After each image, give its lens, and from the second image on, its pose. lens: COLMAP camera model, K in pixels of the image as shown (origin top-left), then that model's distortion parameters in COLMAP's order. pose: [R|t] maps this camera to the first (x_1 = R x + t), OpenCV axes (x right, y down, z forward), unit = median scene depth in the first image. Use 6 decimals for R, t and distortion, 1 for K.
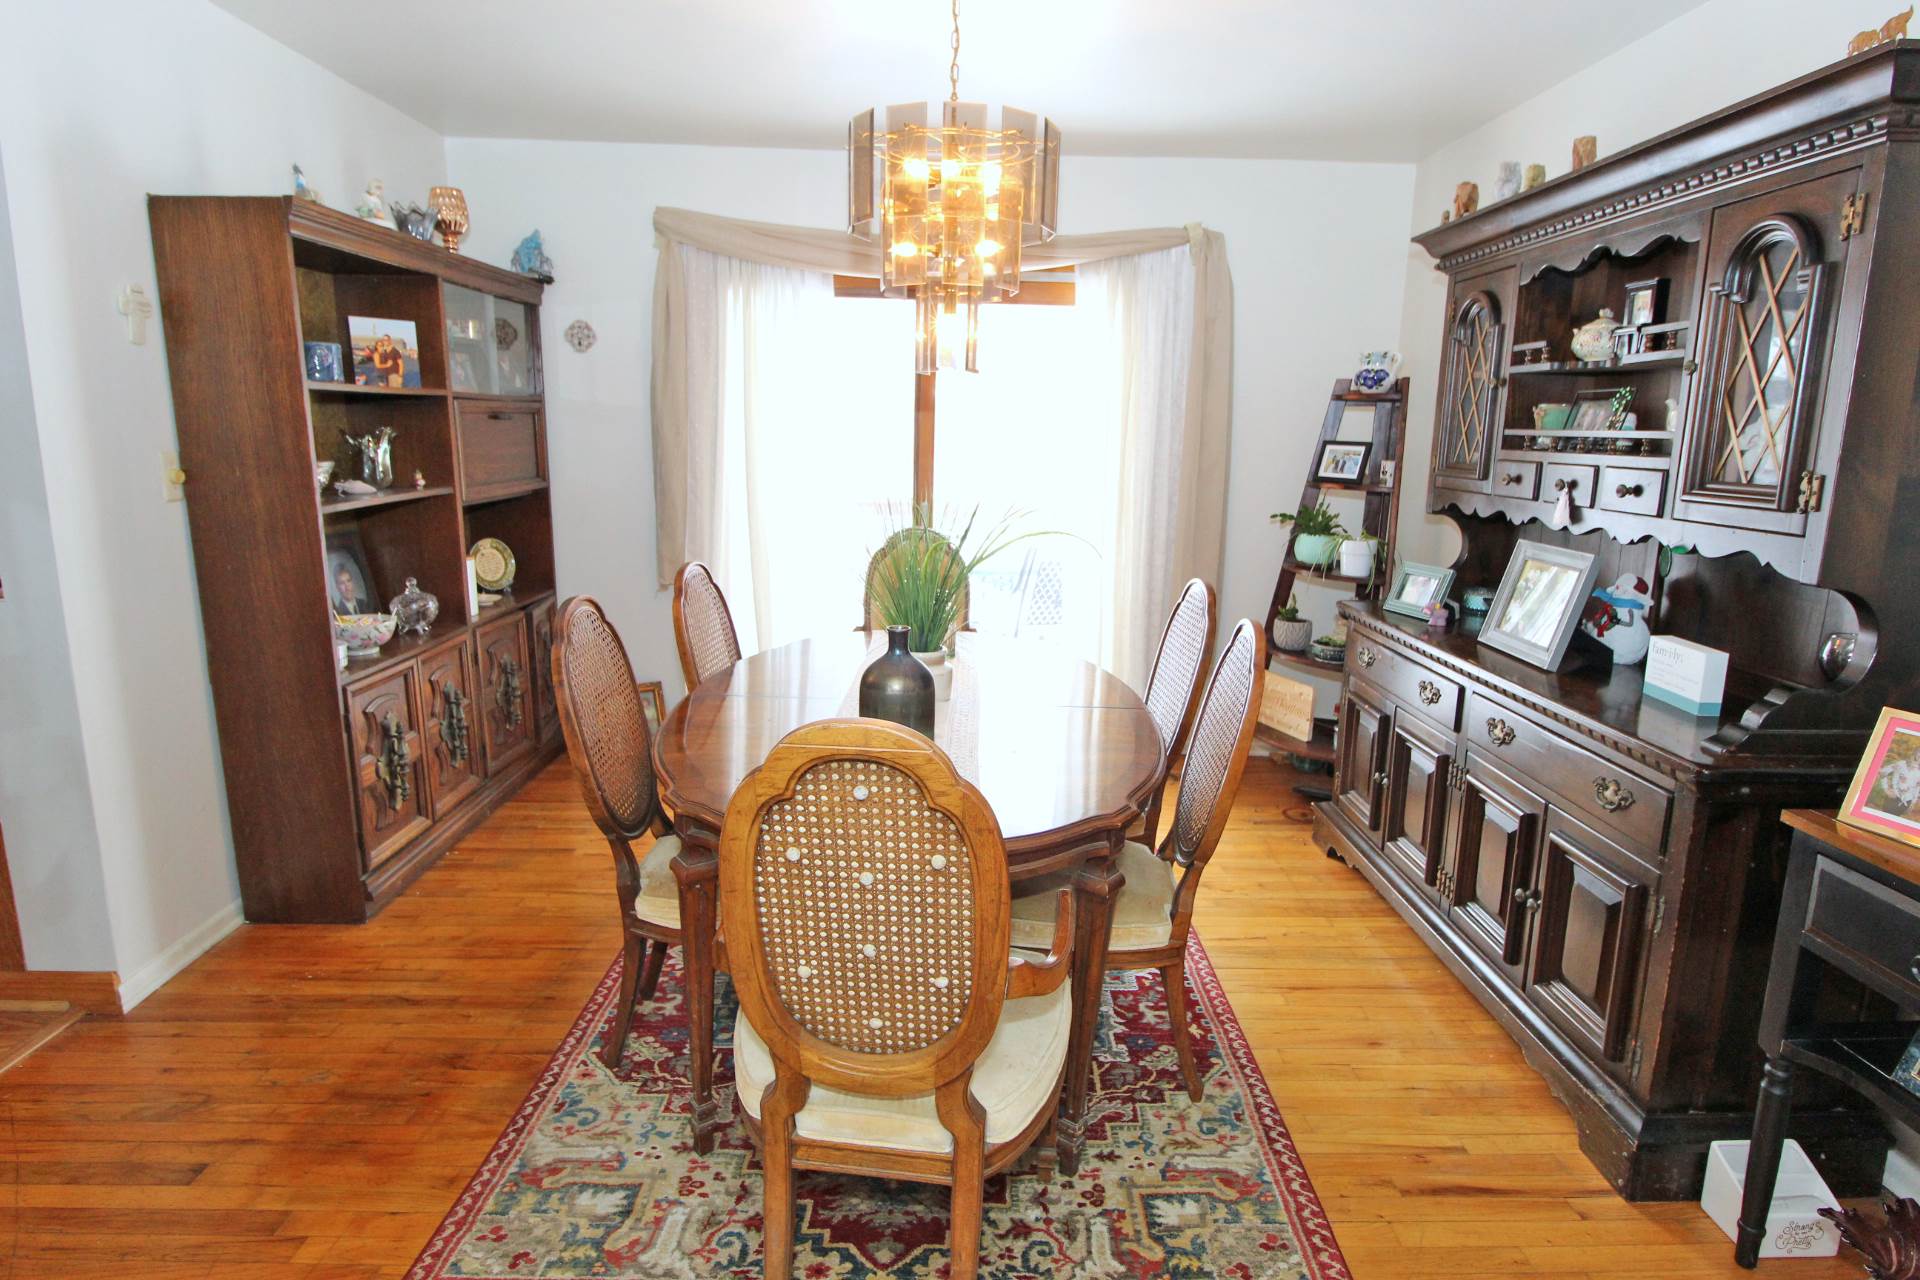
lens RADIAL K [[1013.5, 0, 955.4], [0, 1013.5, 626.6], [0, 0, 1]] dist [-0.002166, -0.007947]
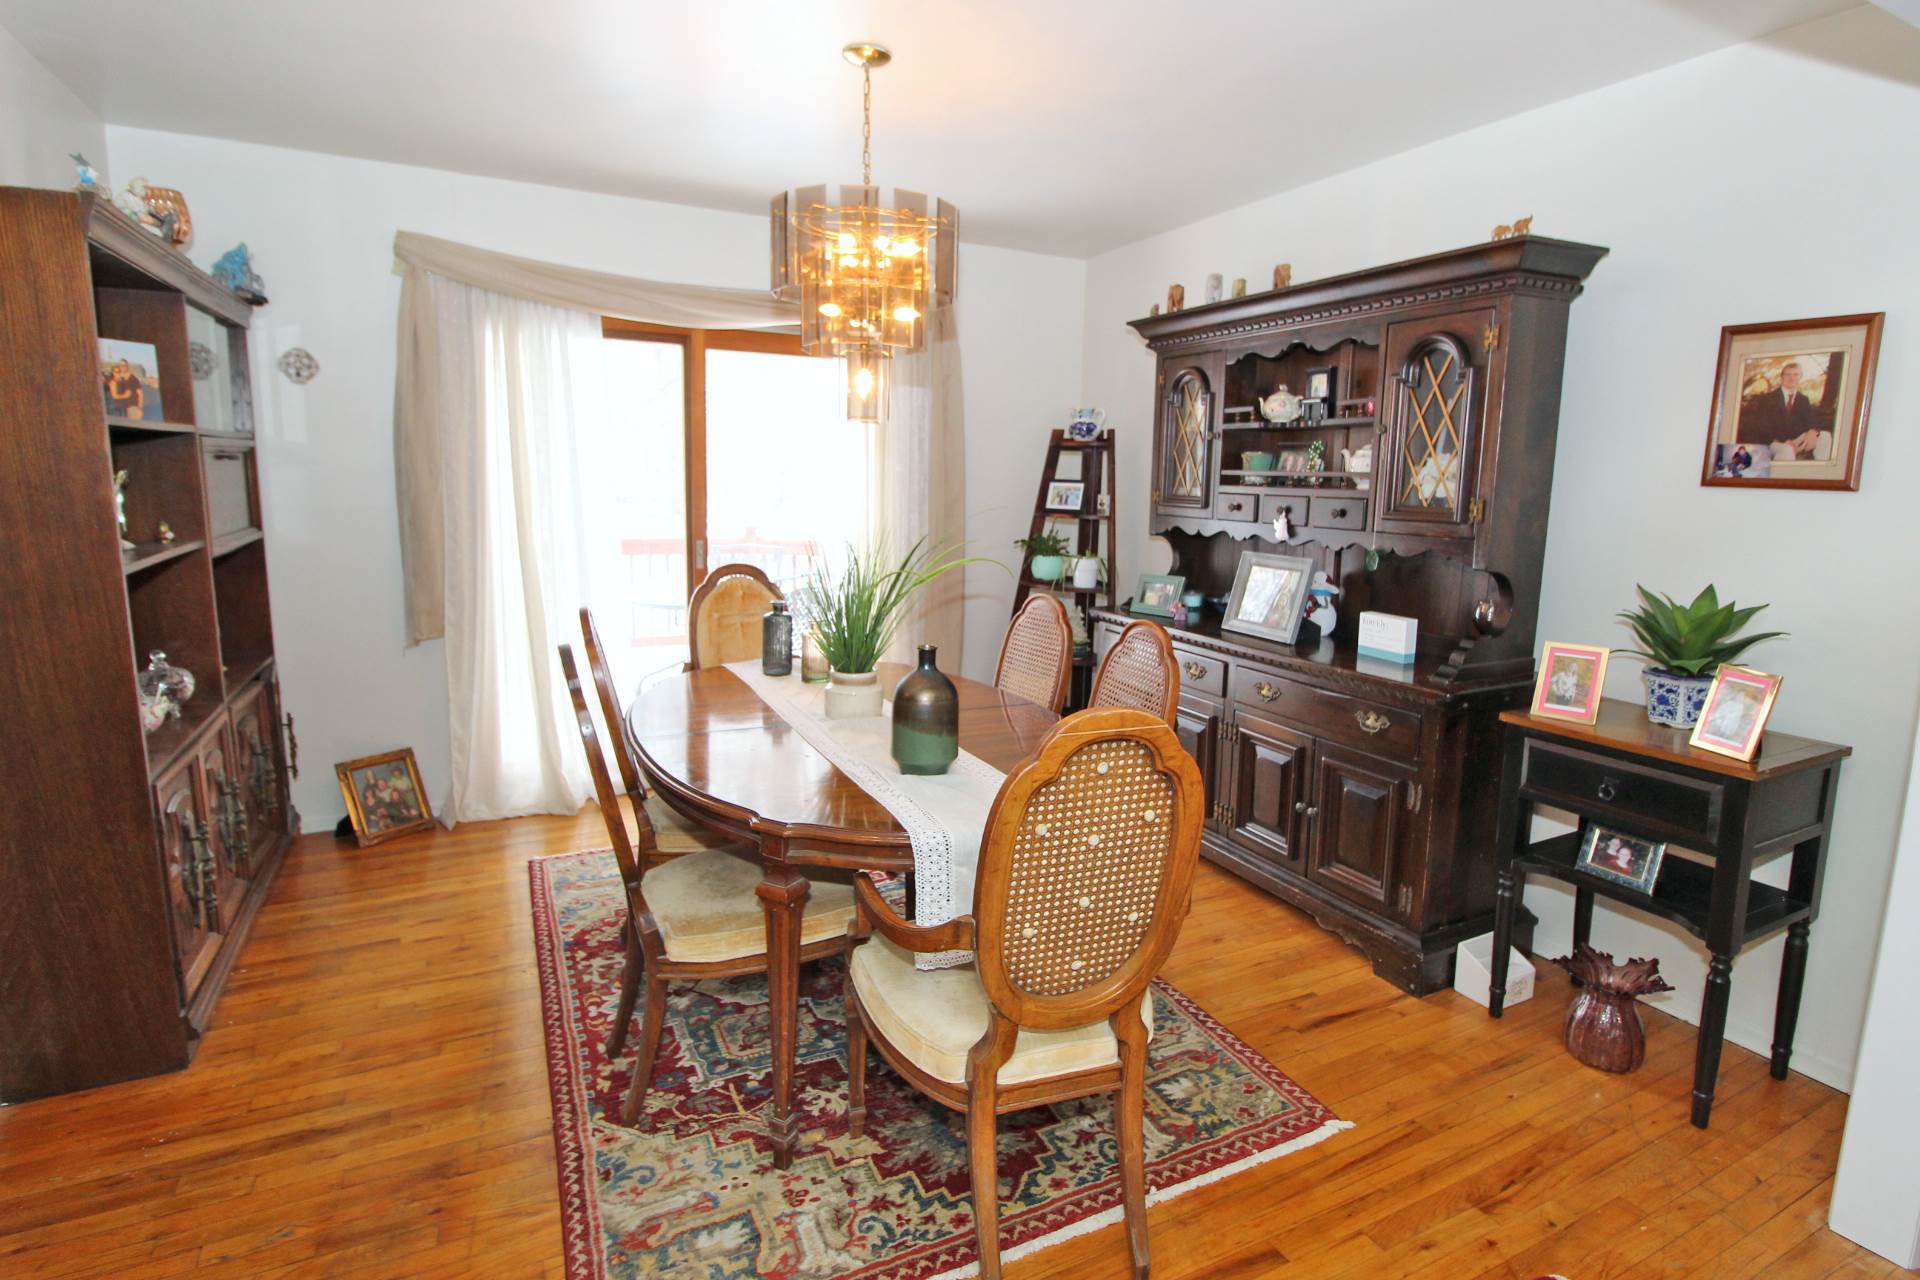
lens RADIAL K [[964.6, 0, 969.9], [0, 964.6, 624.6], [0, 0, 1]] dist [-0.001247, -0.009610]
pose [[0.896303, -0.071358, 0.437662, -0.384068], [0.084665, 0.996349, -0.010939, -0.005661], [-0.435284, 0.046859, 0.899073, 0.003647]]
